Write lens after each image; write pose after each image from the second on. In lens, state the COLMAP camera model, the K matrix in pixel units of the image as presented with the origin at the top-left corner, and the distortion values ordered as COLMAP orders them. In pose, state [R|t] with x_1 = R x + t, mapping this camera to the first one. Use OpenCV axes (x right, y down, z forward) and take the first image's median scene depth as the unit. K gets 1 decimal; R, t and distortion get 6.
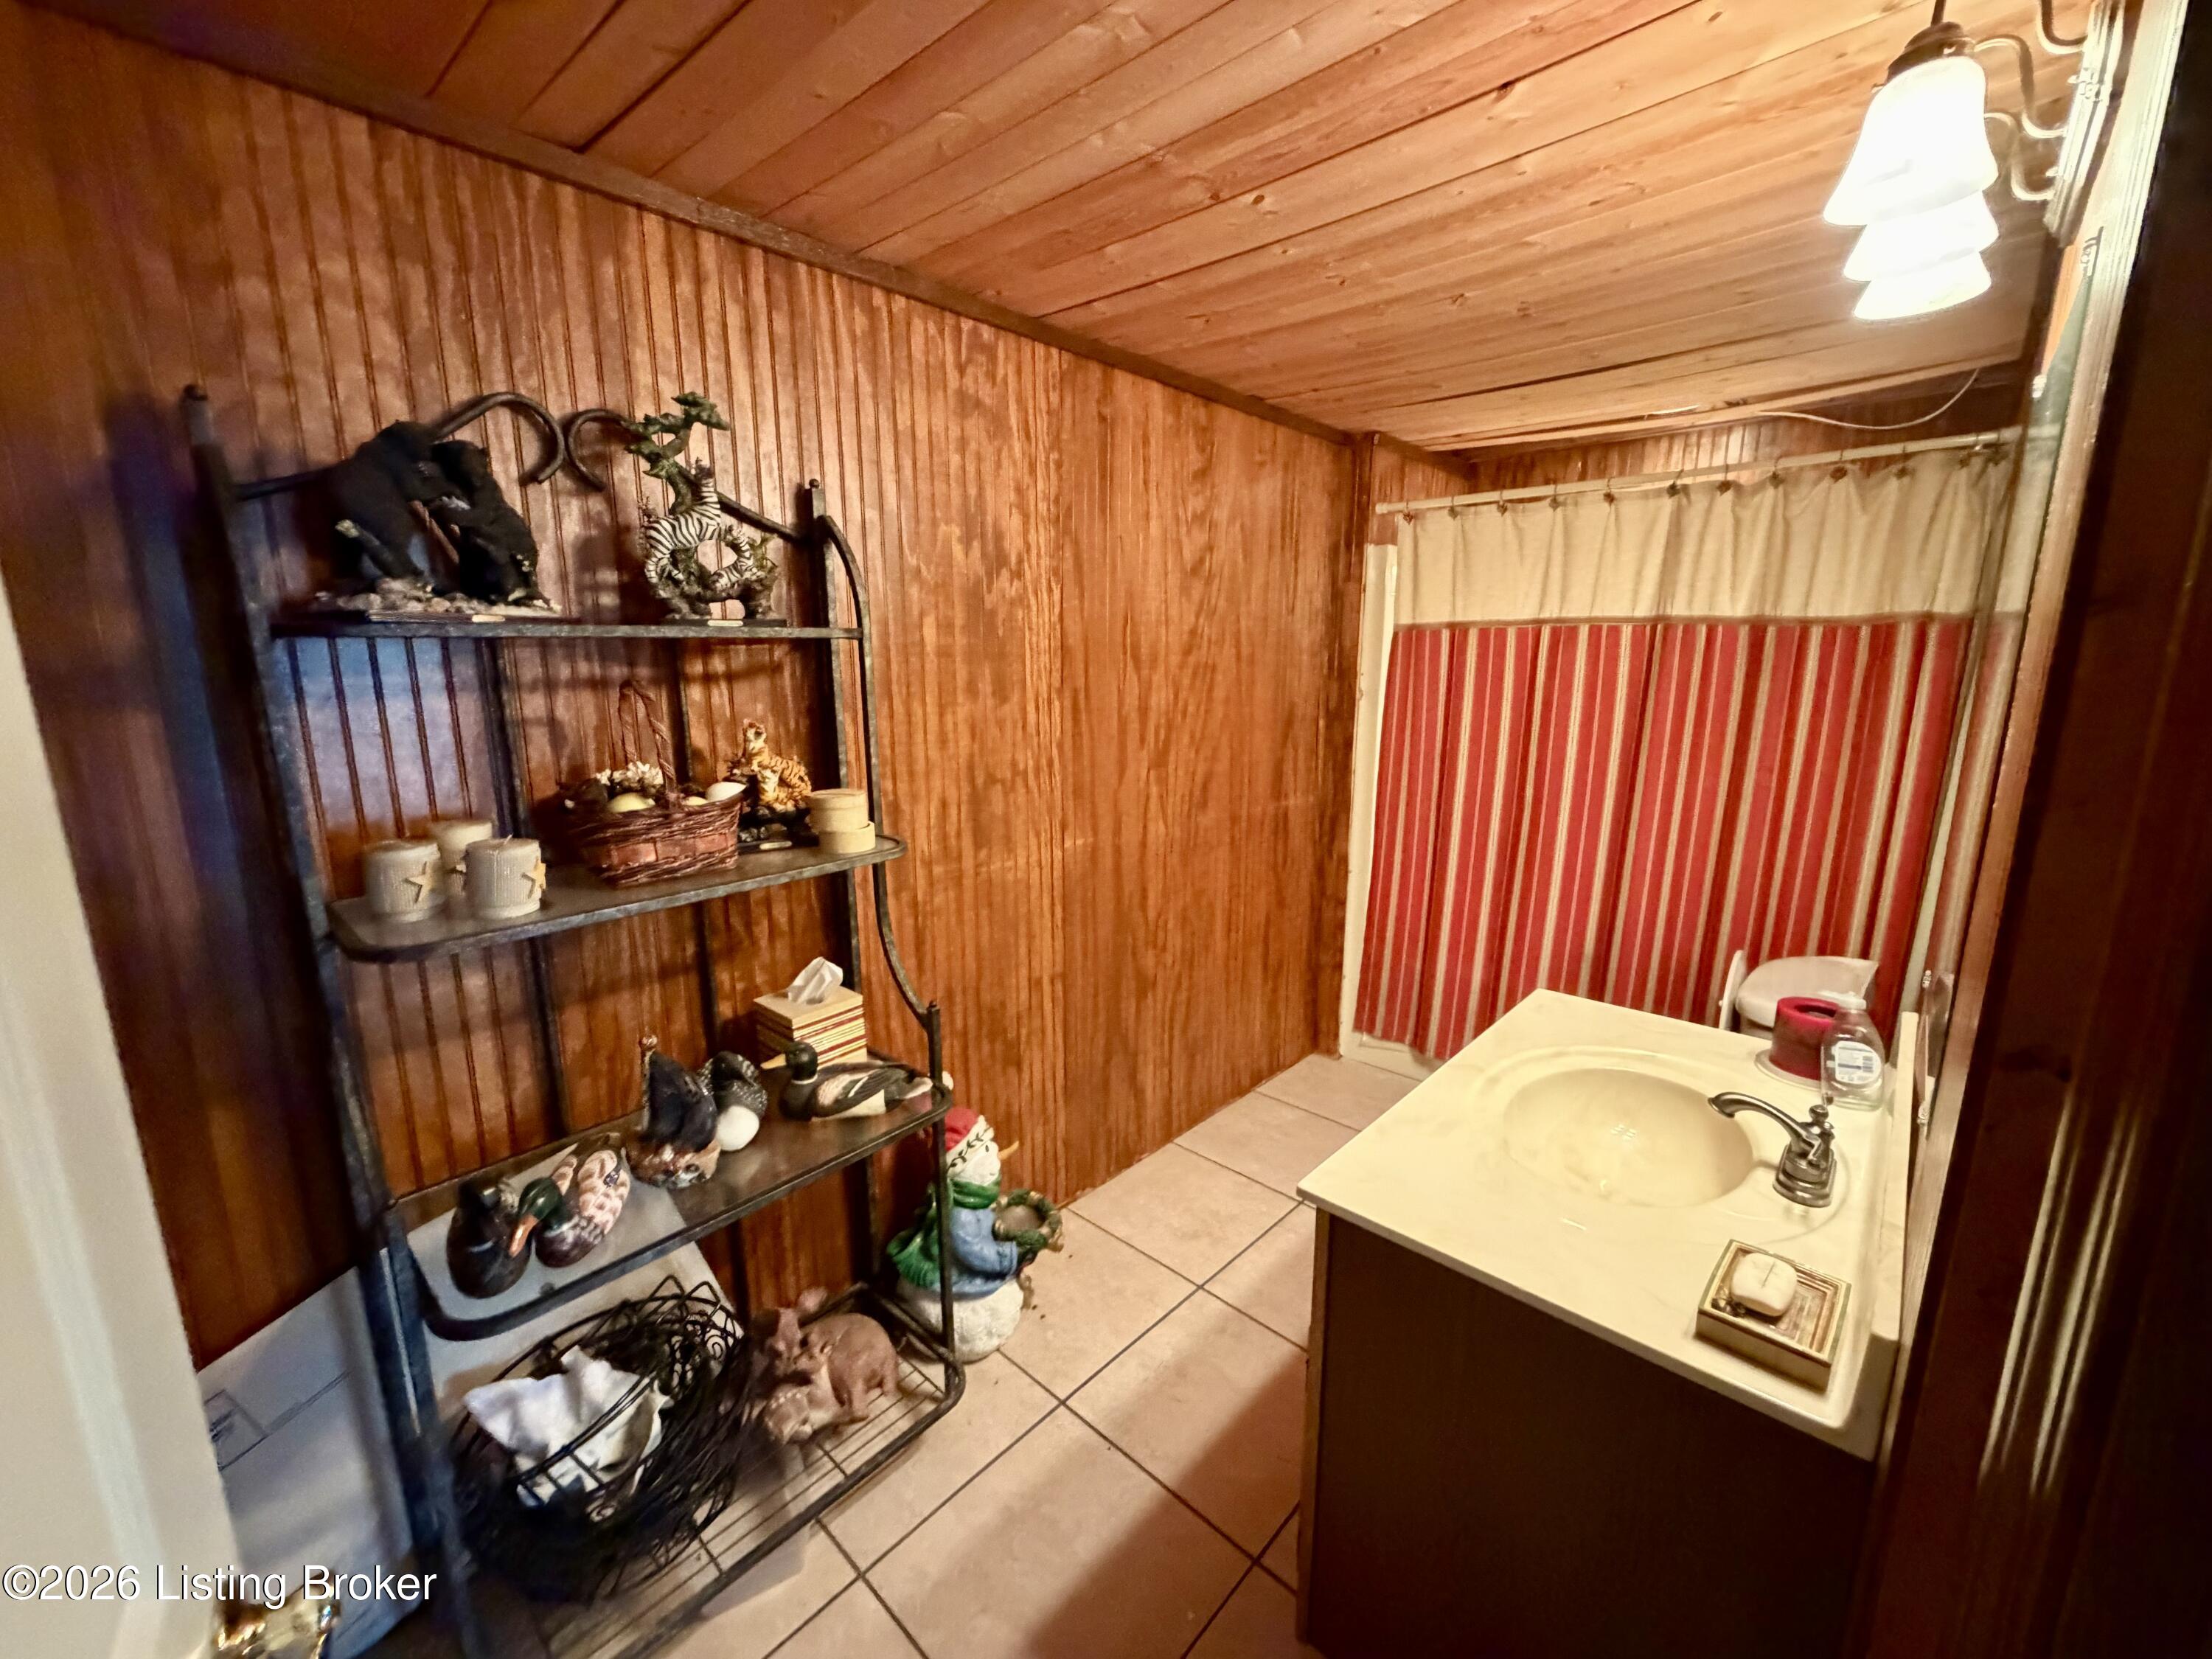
lens RADIAL K [[875.7, 0, 1107.1], [0, 875.7, 830.9], [0, 0, 1]] dist [-0.001351, -0.000091]
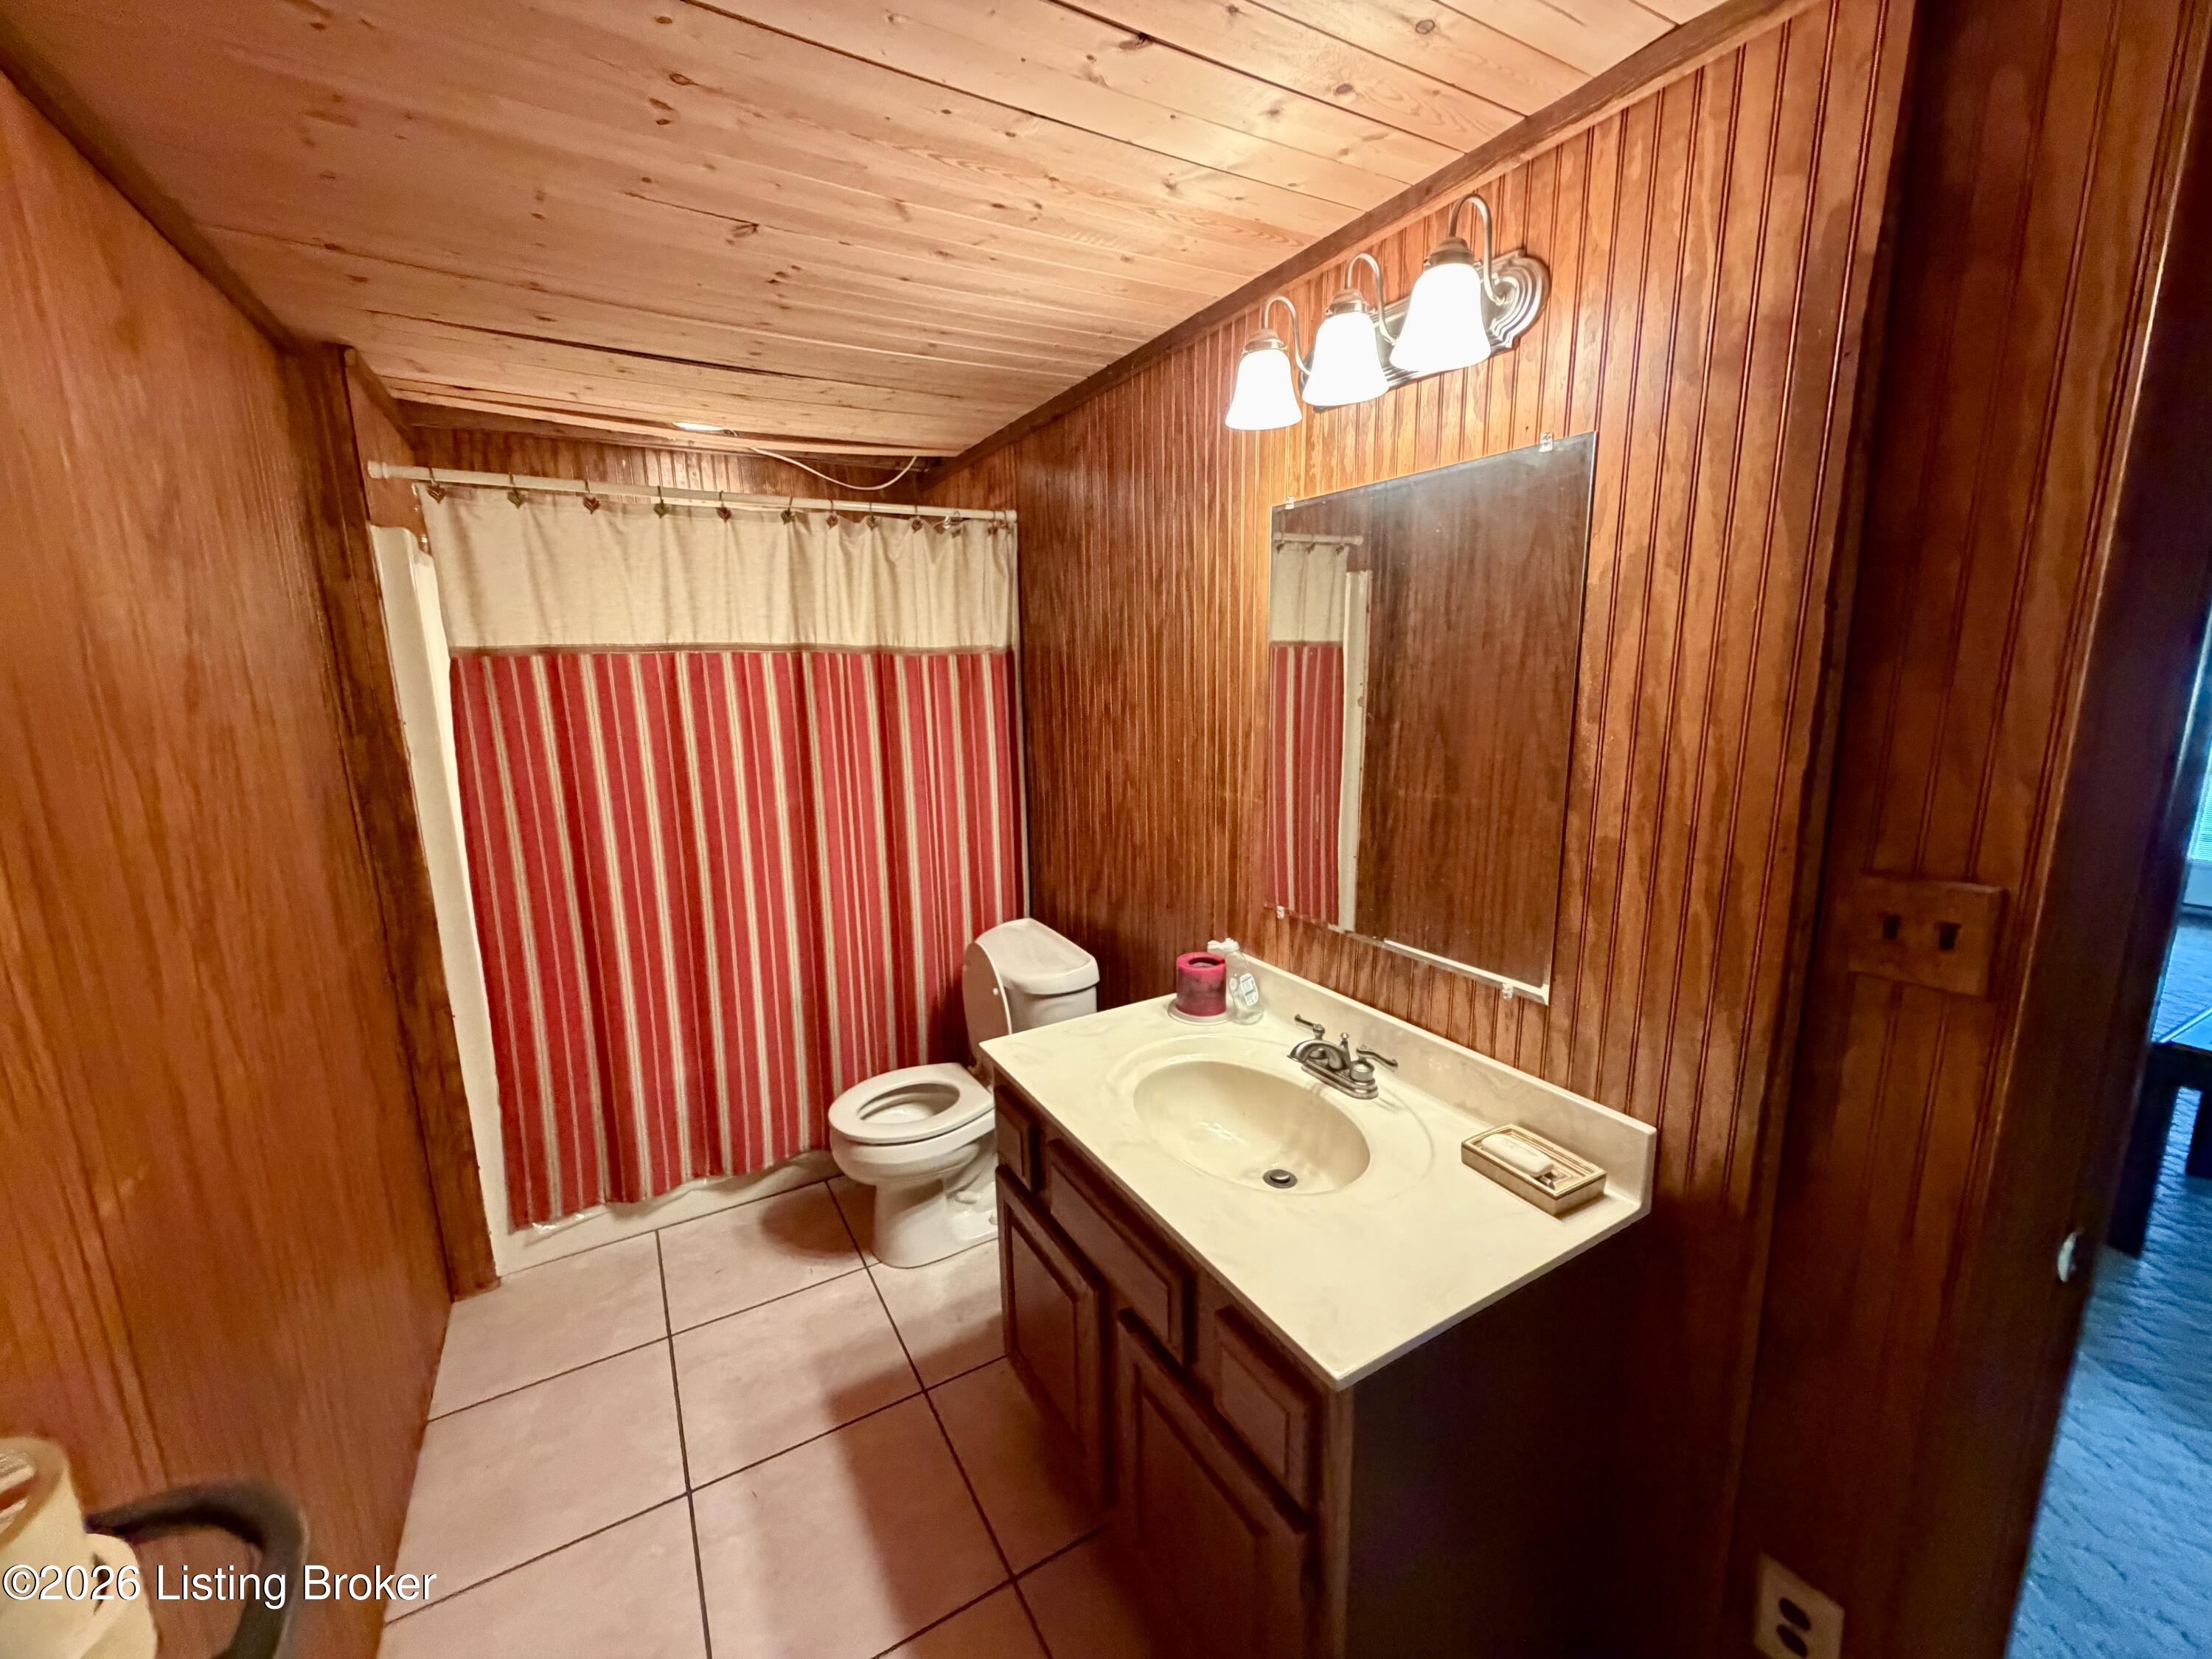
lens RADIAL K [[875.7, 0, 1105.2], [0, 875.7, 832.6], [0, 0, 1]] dist [-0.001351, -0.000091]
pose [[0.301747, -0.187321, 0.934805, -0.199495], [0.202051, 0.970800, 0.129314, -0.088227], [-0.931732, 0.149859, 0.330785, 0.349924]]
